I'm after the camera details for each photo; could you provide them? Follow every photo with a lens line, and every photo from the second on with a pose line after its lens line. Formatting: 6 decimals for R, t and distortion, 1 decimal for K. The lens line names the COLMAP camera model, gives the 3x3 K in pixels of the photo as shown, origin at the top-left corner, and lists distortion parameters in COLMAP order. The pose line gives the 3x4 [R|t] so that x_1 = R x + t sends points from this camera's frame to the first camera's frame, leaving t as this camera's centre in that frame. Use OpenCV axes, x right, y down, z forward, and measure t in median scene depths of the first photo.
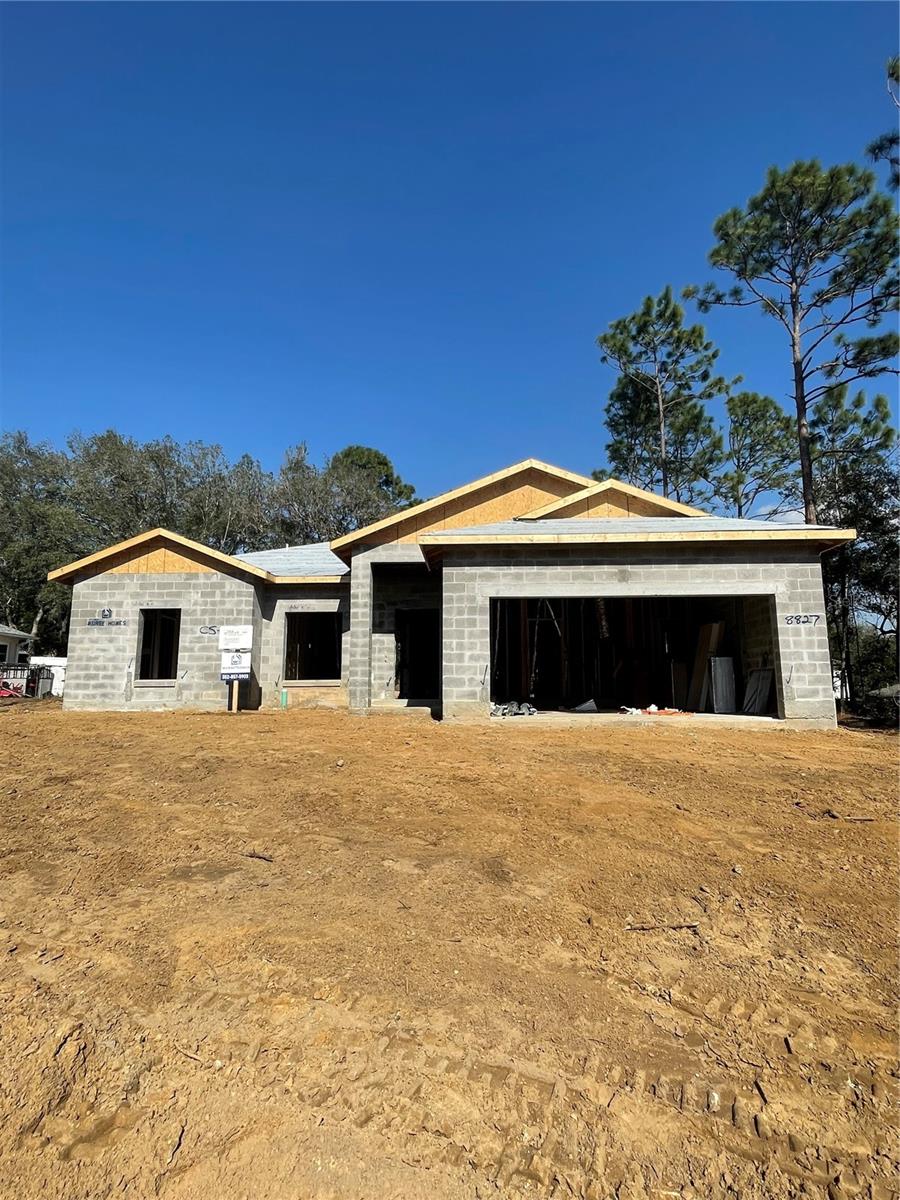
lens RADIAL K [[643.3, 0, 450.0], [0, 643.3, 600.0], [0, 0, 1]] dist [-0.002798, -0.000329]
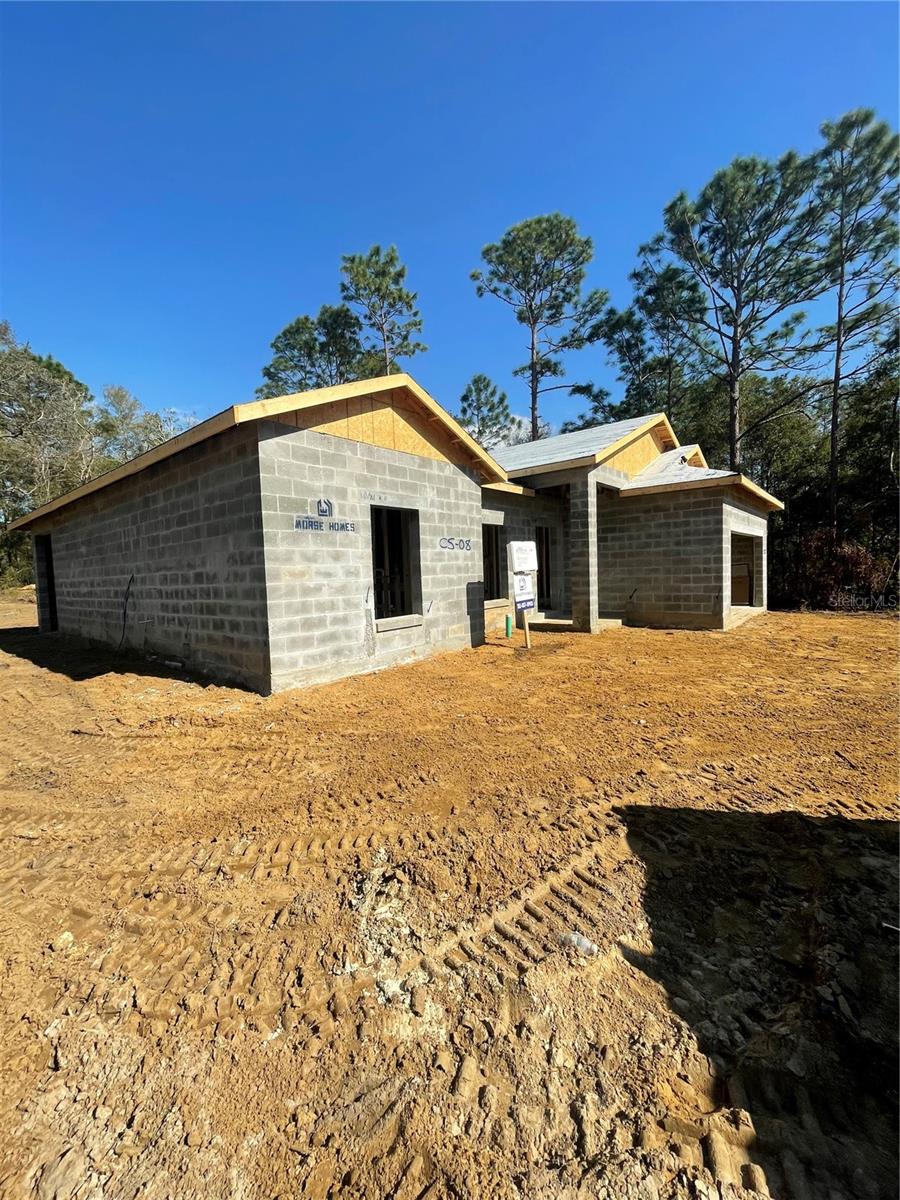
lens RADIAL K [[485.2, 0, 450.0], [0, 485.2, 600.0], [0, 0, 1]] dist [-0.000167, -0.000039]
pose [[0.601833, -0.068375, 0.795690, -0.810702], [-0.087683, 0.984648, 0.150932, 0.026741], [-0.793794, -0.160604, 0.586598, 0.662341]]
